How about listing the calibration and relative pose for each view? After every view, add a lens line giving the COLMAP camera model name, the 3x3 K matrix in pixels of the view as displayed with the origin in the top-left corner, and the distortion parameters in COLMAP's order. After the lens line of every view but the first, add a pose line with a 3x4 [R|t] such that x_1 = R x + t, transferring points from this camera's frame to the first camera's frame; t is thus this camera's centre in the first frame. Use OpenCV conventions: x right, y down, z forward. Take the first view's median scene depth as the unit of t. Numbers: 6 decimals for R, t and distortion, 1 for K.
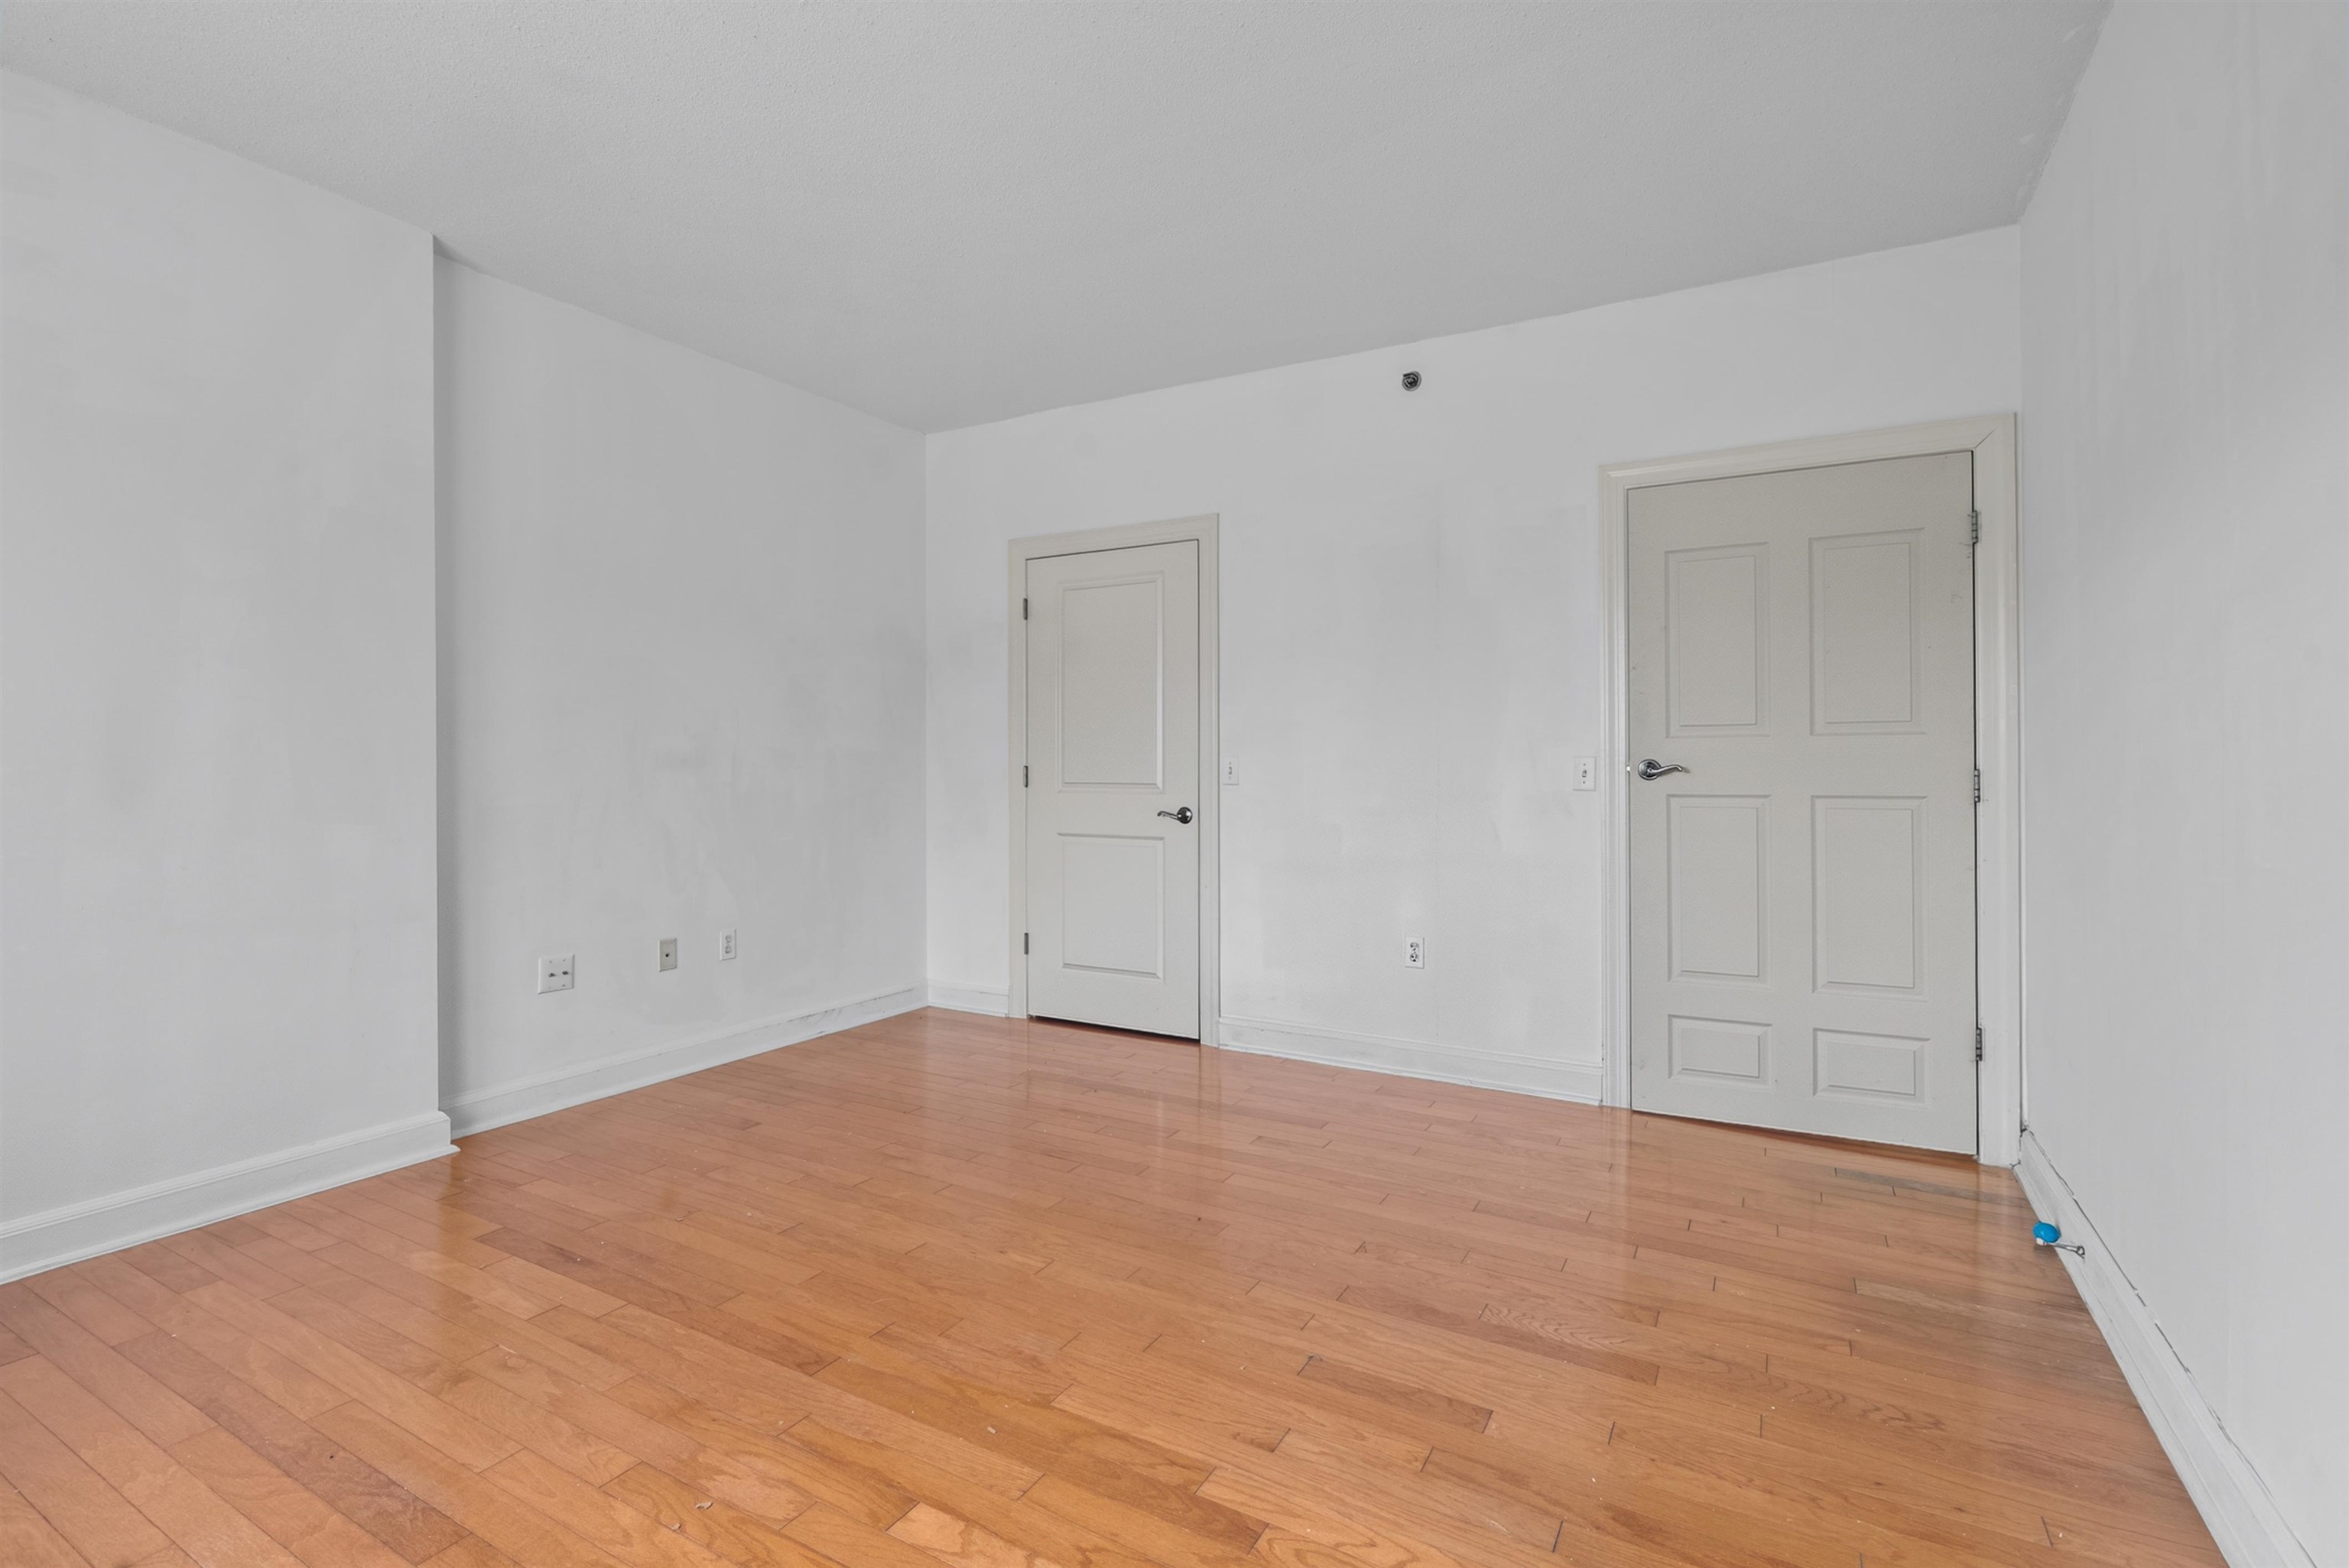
lens RADIAL K [[1096.6, 0, 1127.2], [0, 1096.6, 741.3], [0, 0, 1]] dist [-0.003379, 0.001567]
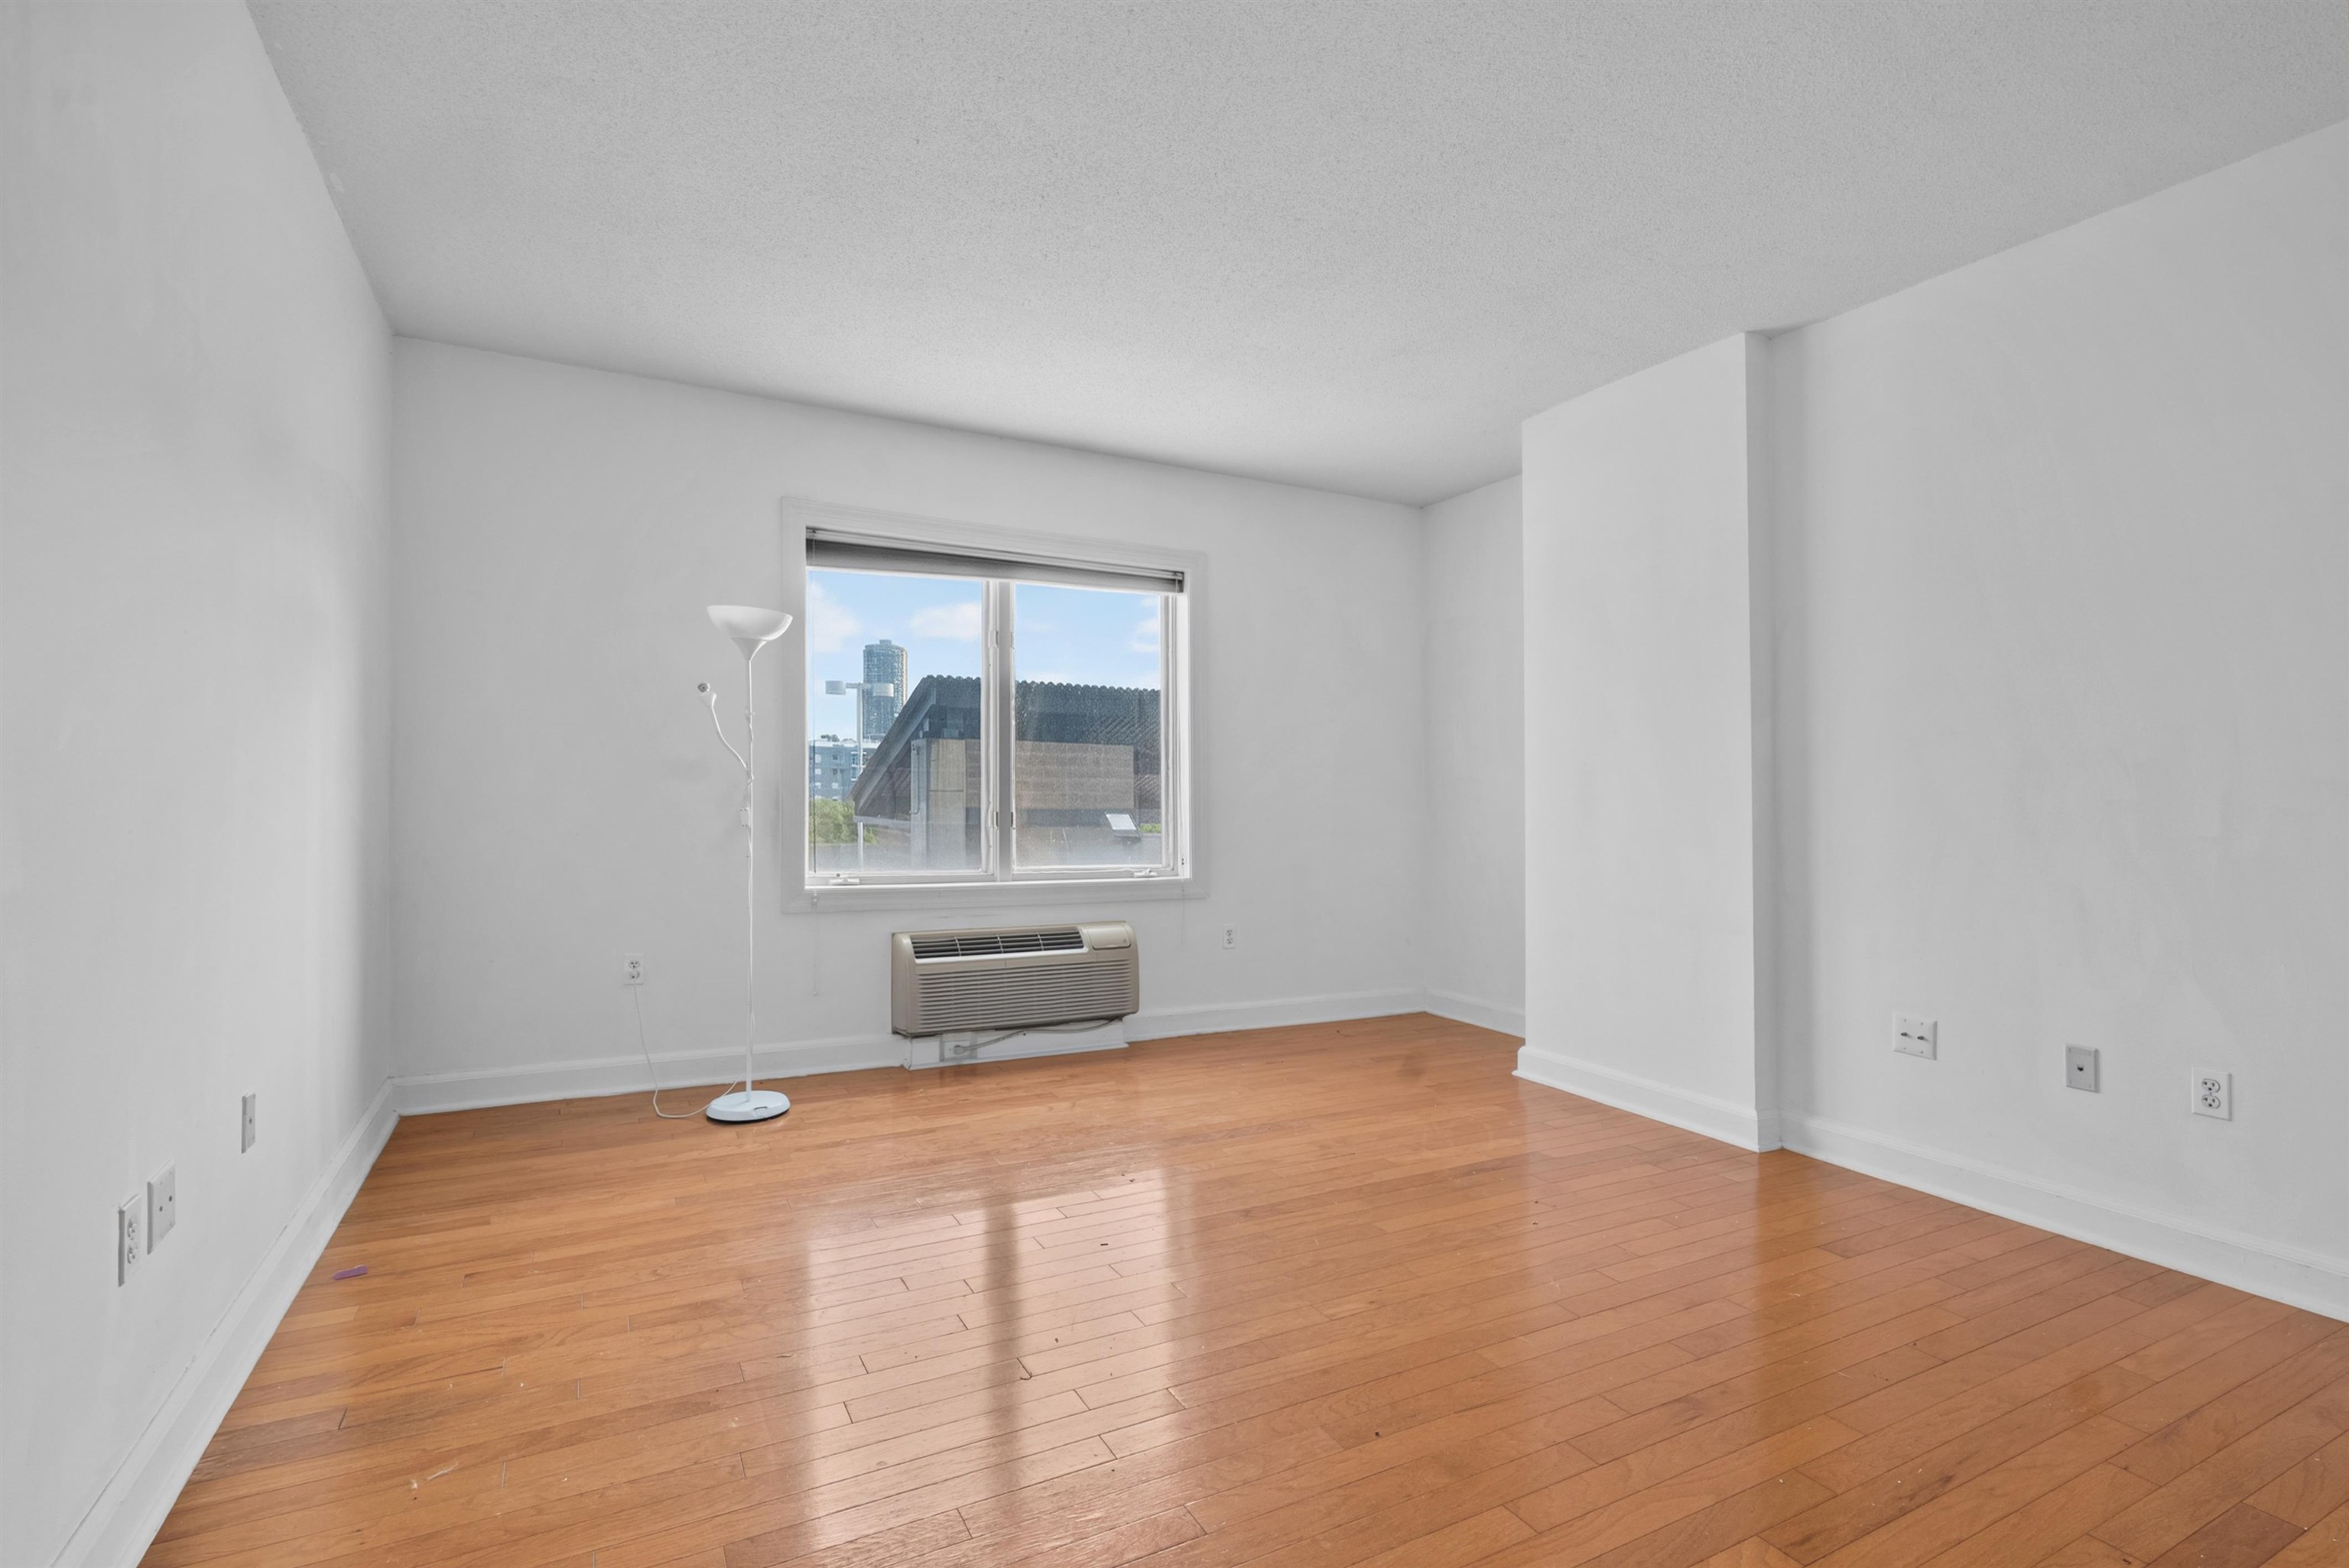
lens RADIAL K [[1096.6, 0, 1186.1], [0, 1096.6, 785.5], [0, 0, 1]] dist [-0.003379, 0.001567]
pose [[-0.507358, -0.014752, -0.861609, 0.599366], [0.000839, 0.999845, -0.017614, 0.023326], [0.861735, -0.009660, -0.507266, 1.011588]]
